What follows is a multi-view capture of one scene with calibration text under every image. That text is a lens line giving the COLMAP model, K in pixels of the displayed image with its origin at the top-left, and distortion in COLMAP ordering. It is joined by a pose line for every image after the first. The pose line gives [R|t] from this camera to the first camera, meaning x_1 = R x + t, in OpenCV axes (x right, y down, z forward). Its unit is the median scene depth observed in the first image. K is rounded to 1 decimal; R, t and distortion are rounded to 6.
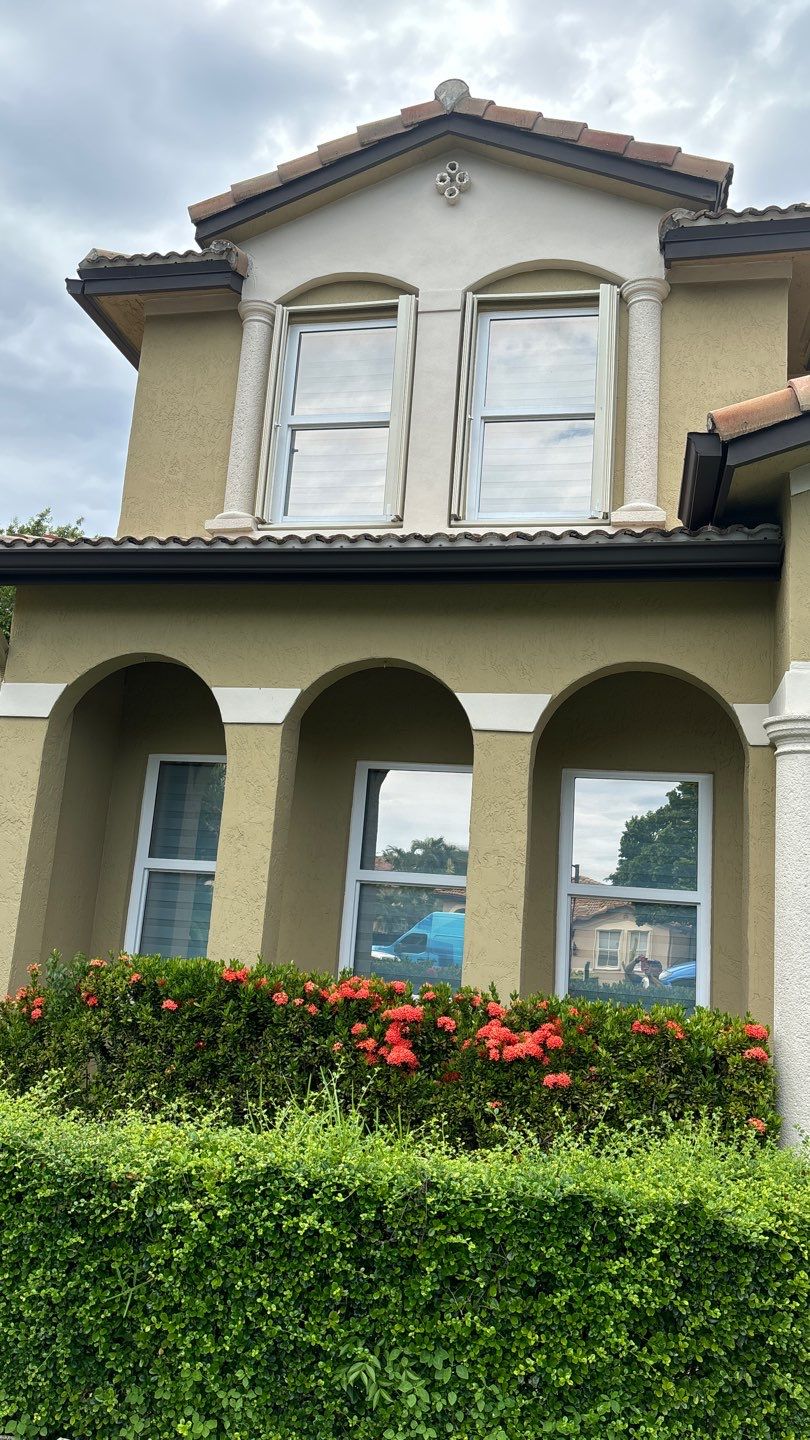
lens RADIAL K [[1070.5, 0, 411.3], [0, 1070.5, 721.7], [0, 0, 1]] dist [0.078910, -0.002584]
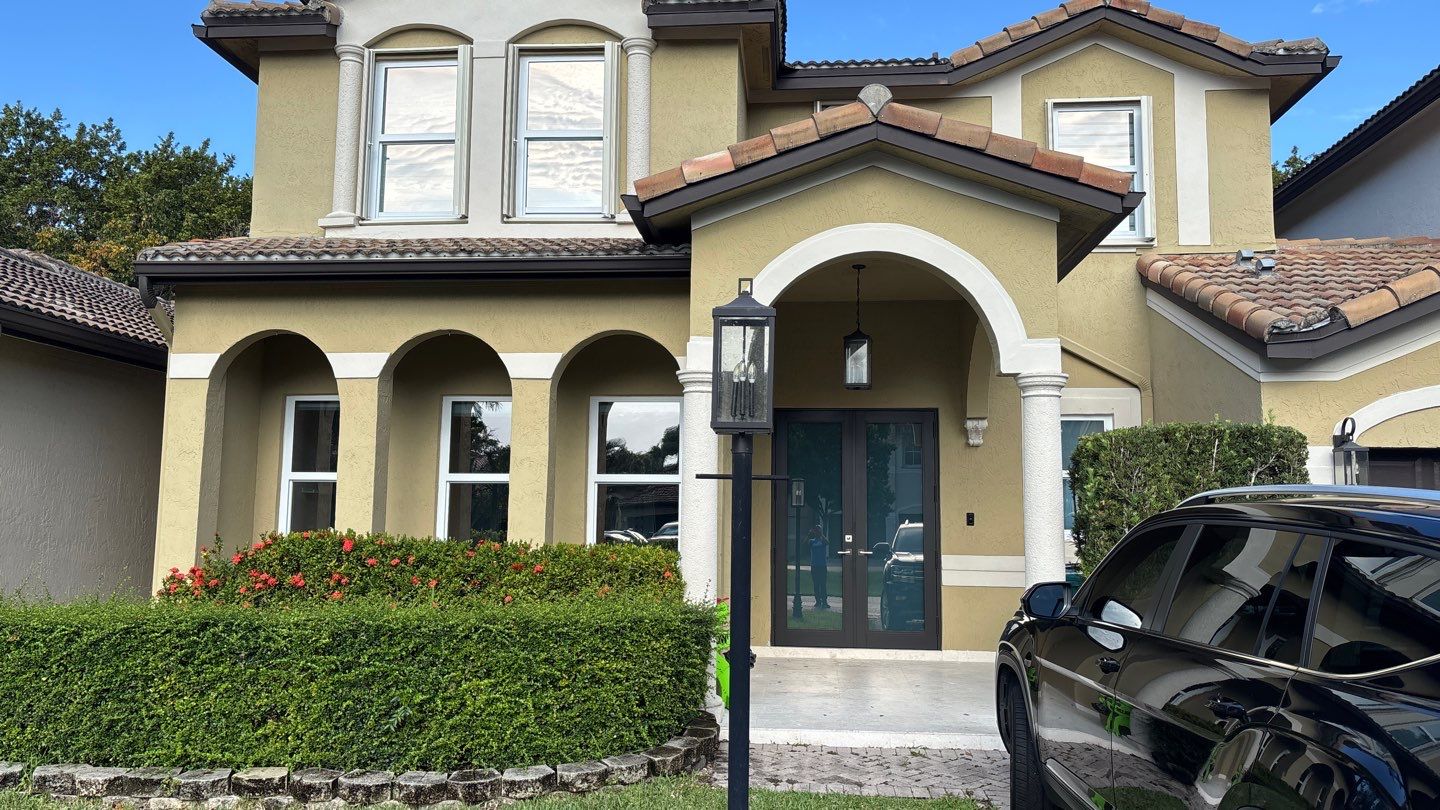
lens RADIAL K [[1070.5, 0, 716.2], [0, 1070.5, 400.7], [0, 0, 1]] dist [0.078910, -0.002584]
pose [[0.993018, -0.043794, 0.109532, 0.143783], [0.032824, 0.994443, 0.100025, -0.081933], [-0.113304, -0.095732, 0.988938, -0.414000]]
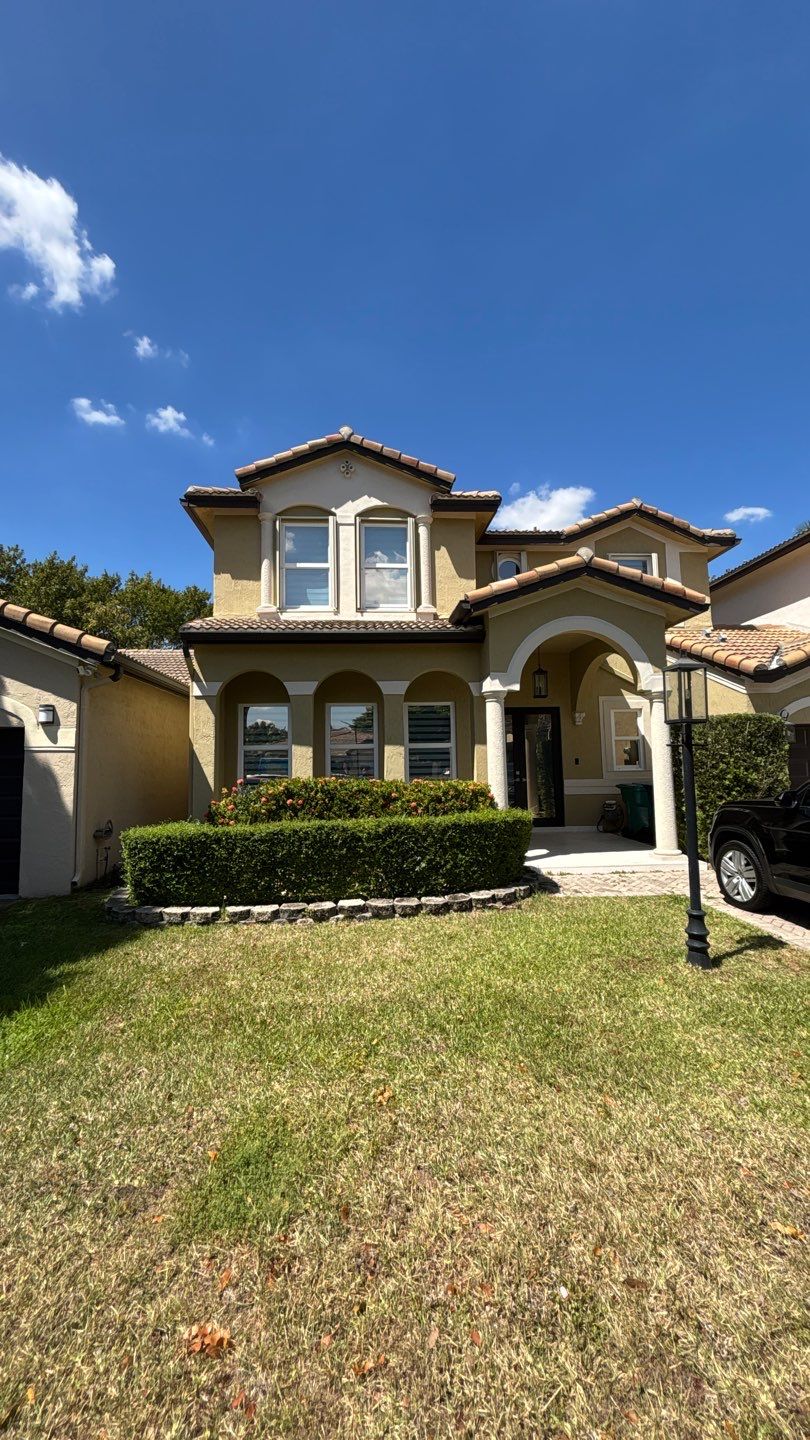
lens RADIAL K [[595.4, 0, 405.8], [0, 595.4, 727.4], [0, 0, 1]] dist [0.003112, 0.000008]
pose [[0.956289, -0.068902, 0.284191, -0.273831], [0.028212, 0.989049, 0.144864, -0.108770], [-0.291061, -0.130514, 0.947760, -0.432068]]
